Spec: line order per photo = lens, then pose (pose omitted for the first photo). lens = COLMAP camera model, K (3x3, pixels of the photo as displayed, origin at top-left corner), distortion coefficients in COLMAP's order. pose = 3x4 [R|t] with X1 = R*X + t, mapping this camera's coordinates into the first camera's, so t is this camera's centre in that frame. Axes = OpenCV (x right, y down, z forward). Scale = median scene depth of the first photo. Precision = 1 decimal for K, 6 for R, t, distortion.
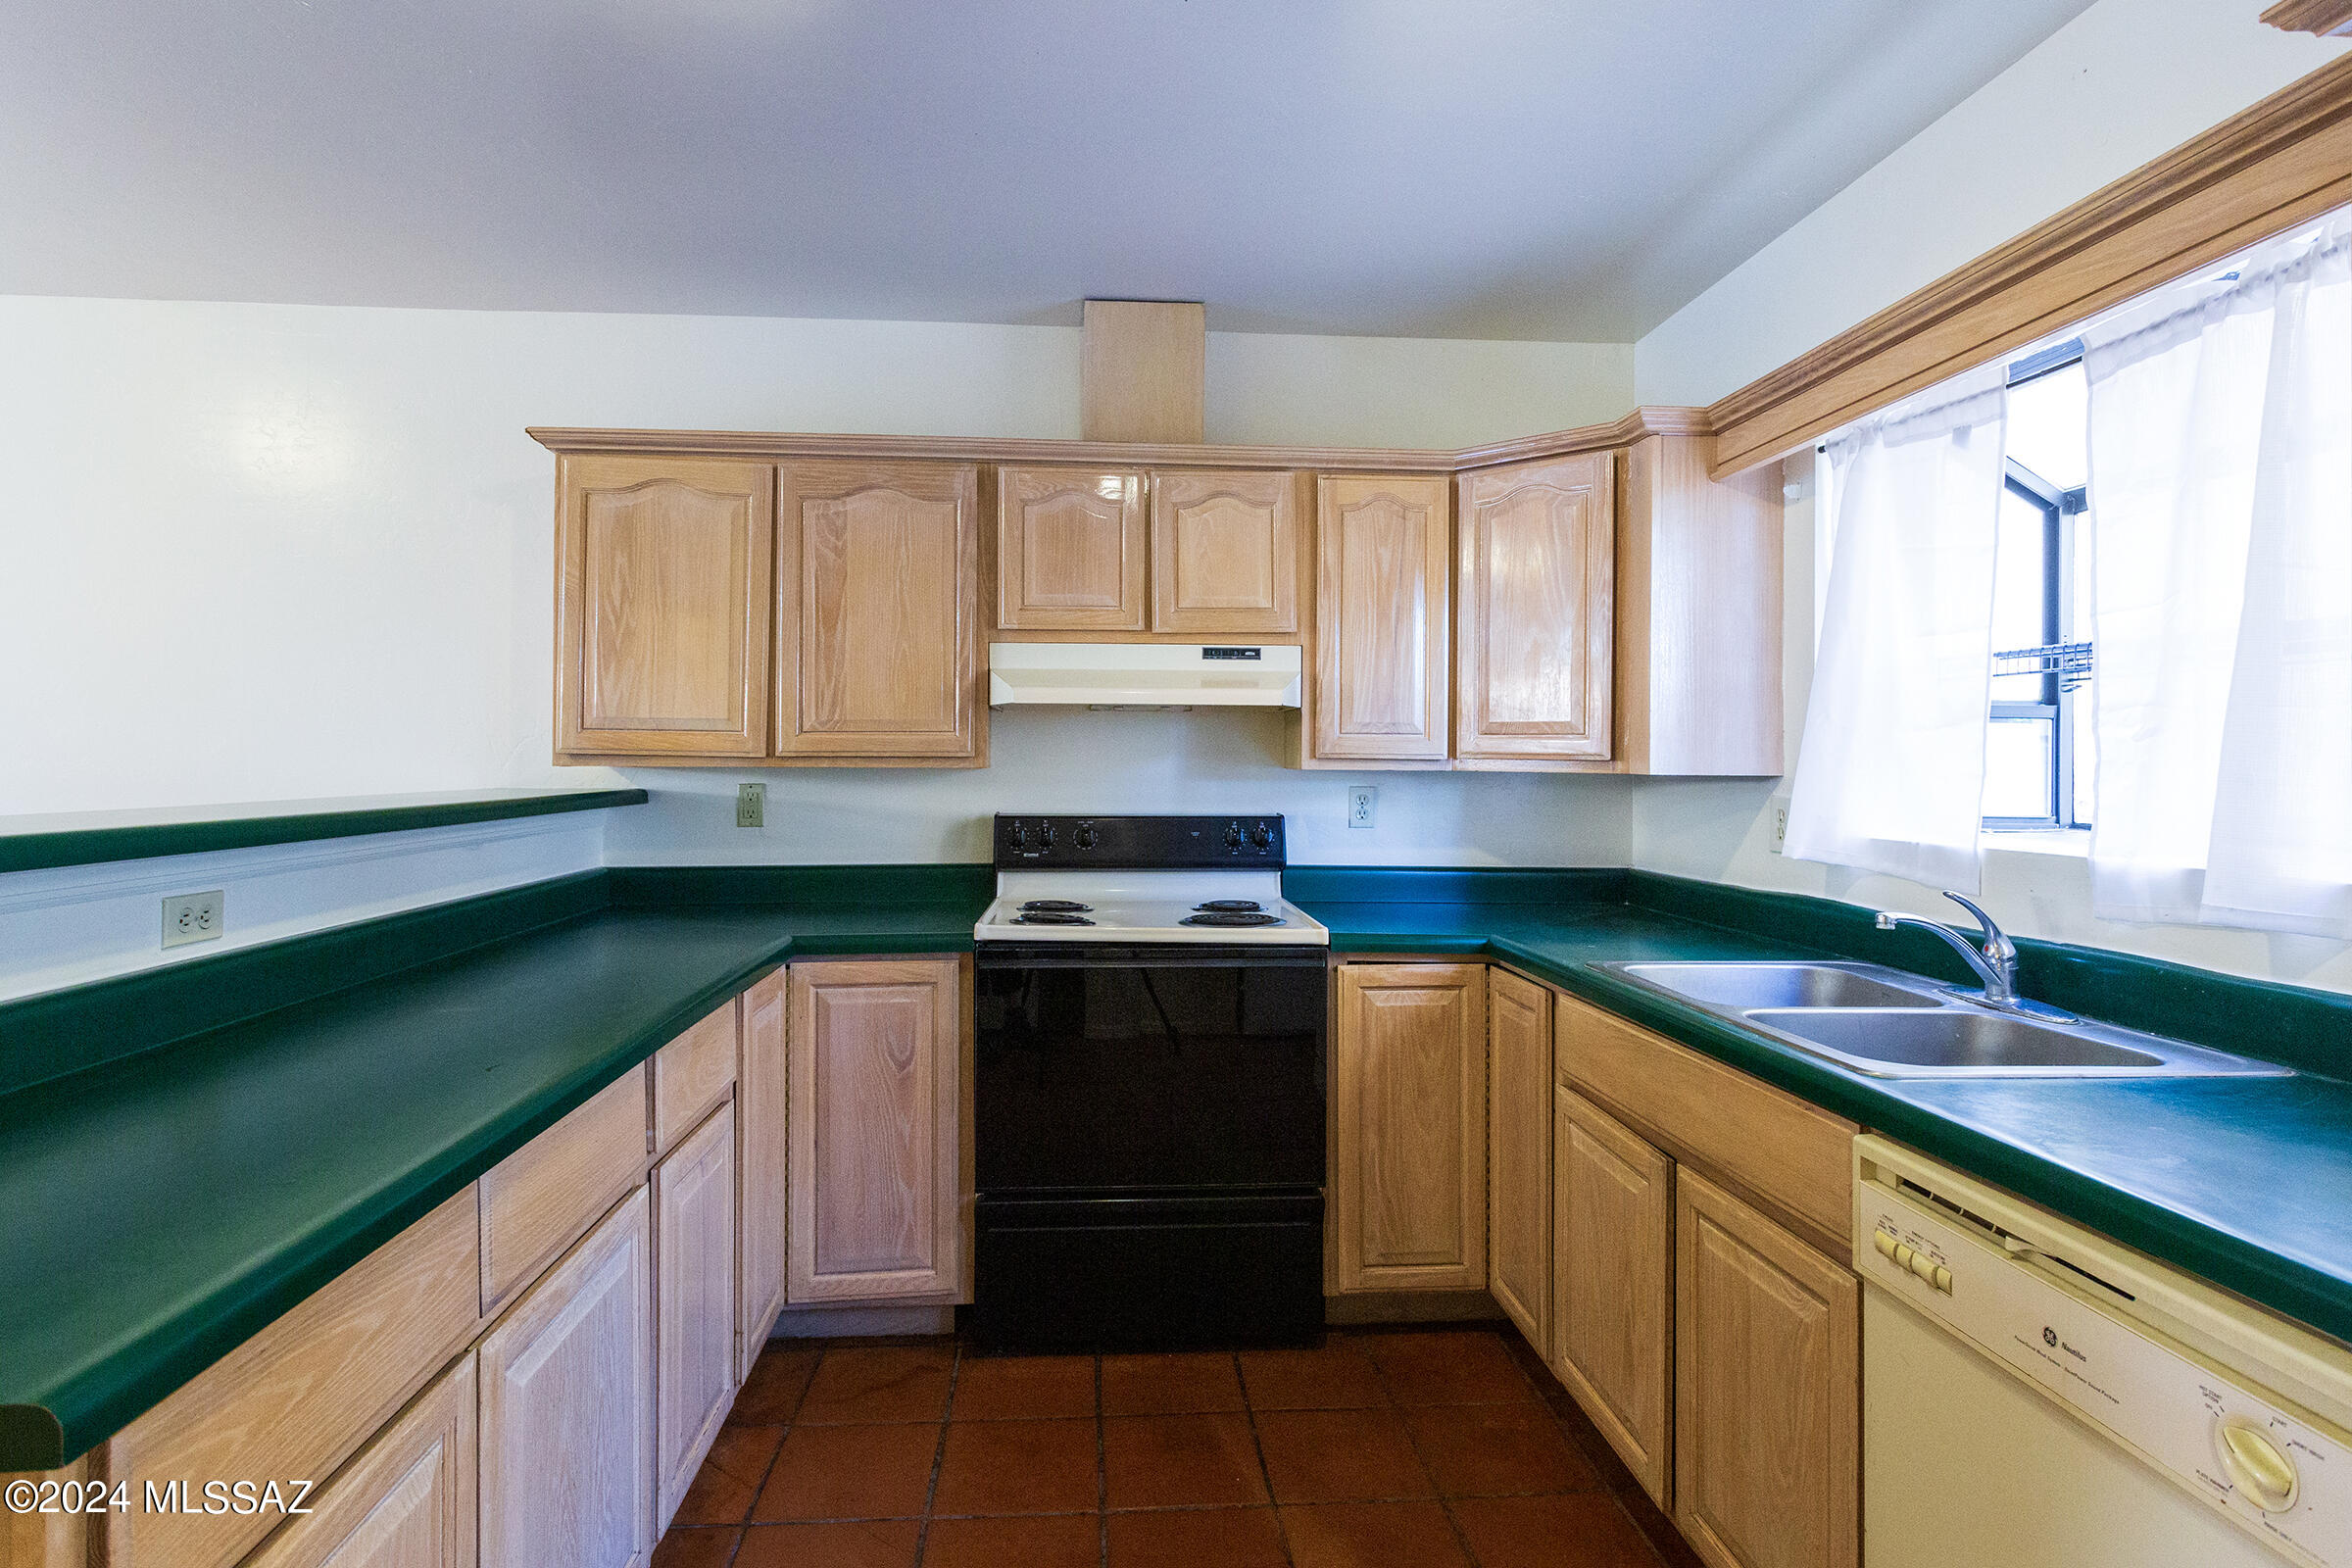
lens RADIAL K [[1178.1, 0, 1115.4], [0, 1178.1, 775.1], [0, 0, 1]] dist [0.002563, 0.000146]
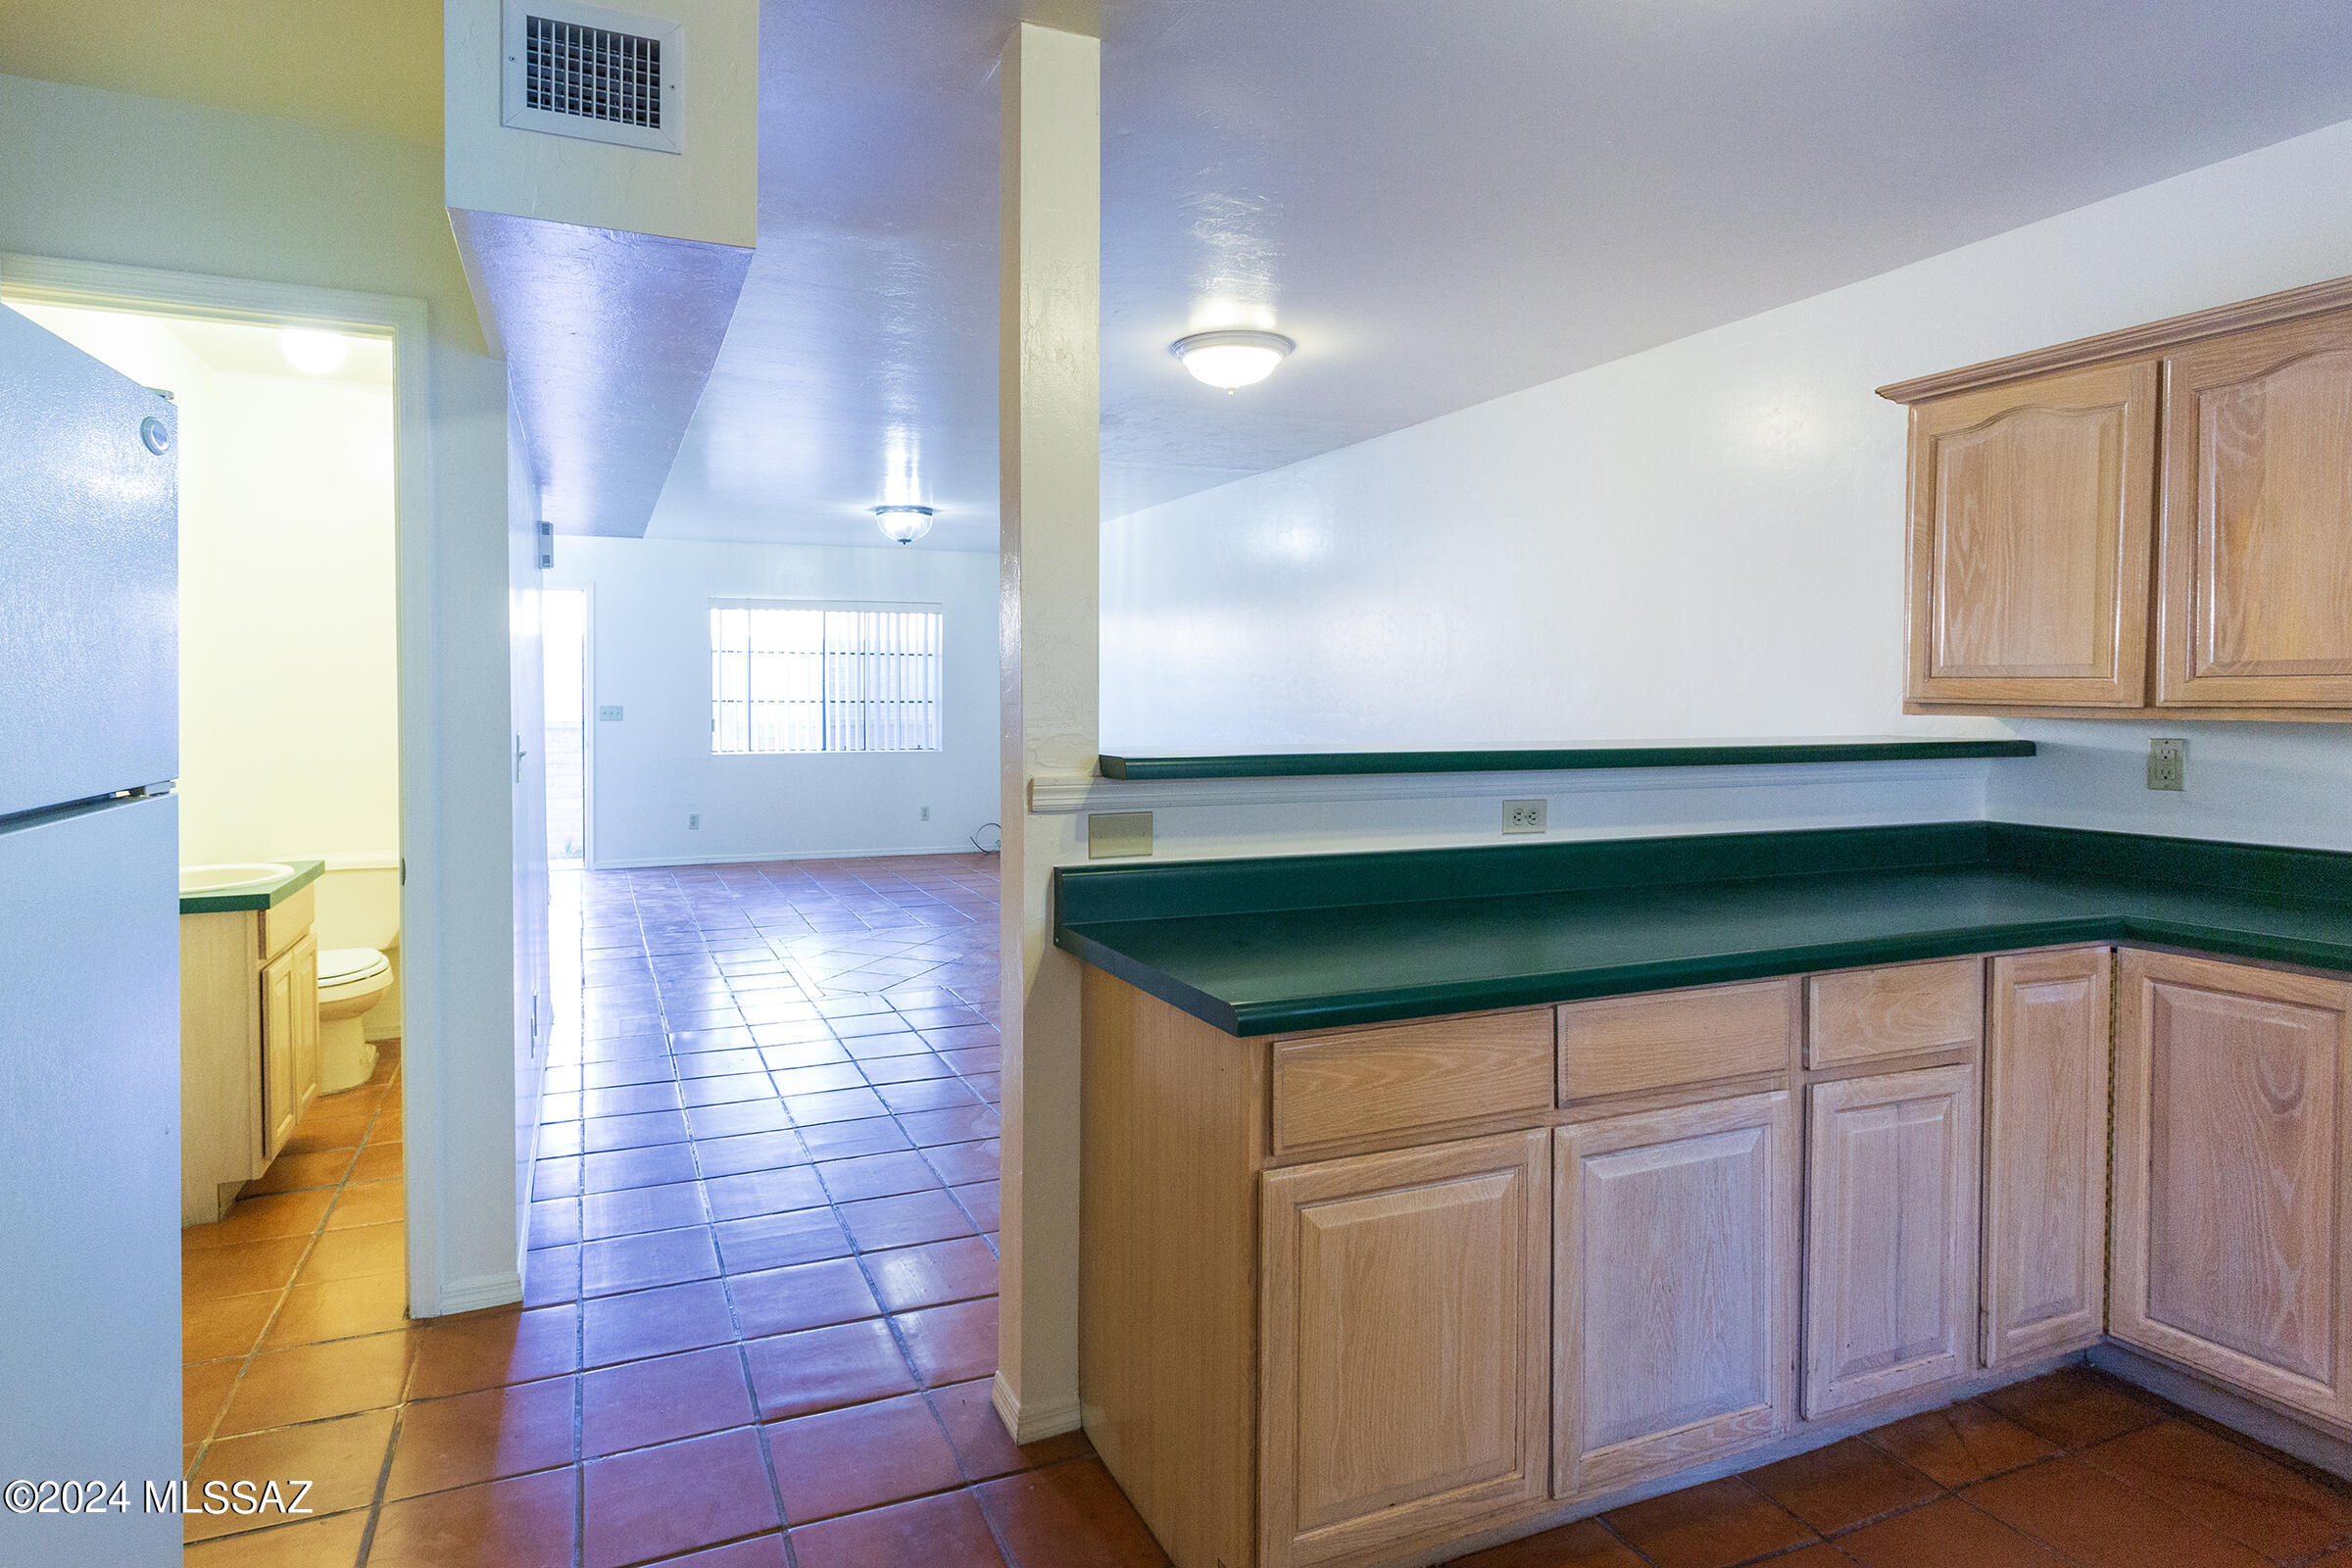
lens RADIAL K [[1178.1, 0, 1115.4], [0, 1178.1, 775.1], [0, 0, 1]] dist [0.002563, 0.000146]
pose [[0.345926, 0.061128, -0.936268, 0.261849], [-0.015660, 0.998113, 0.059380, -0.005833], [0.938131, -0.005879, 0.346231, 0.008734]]
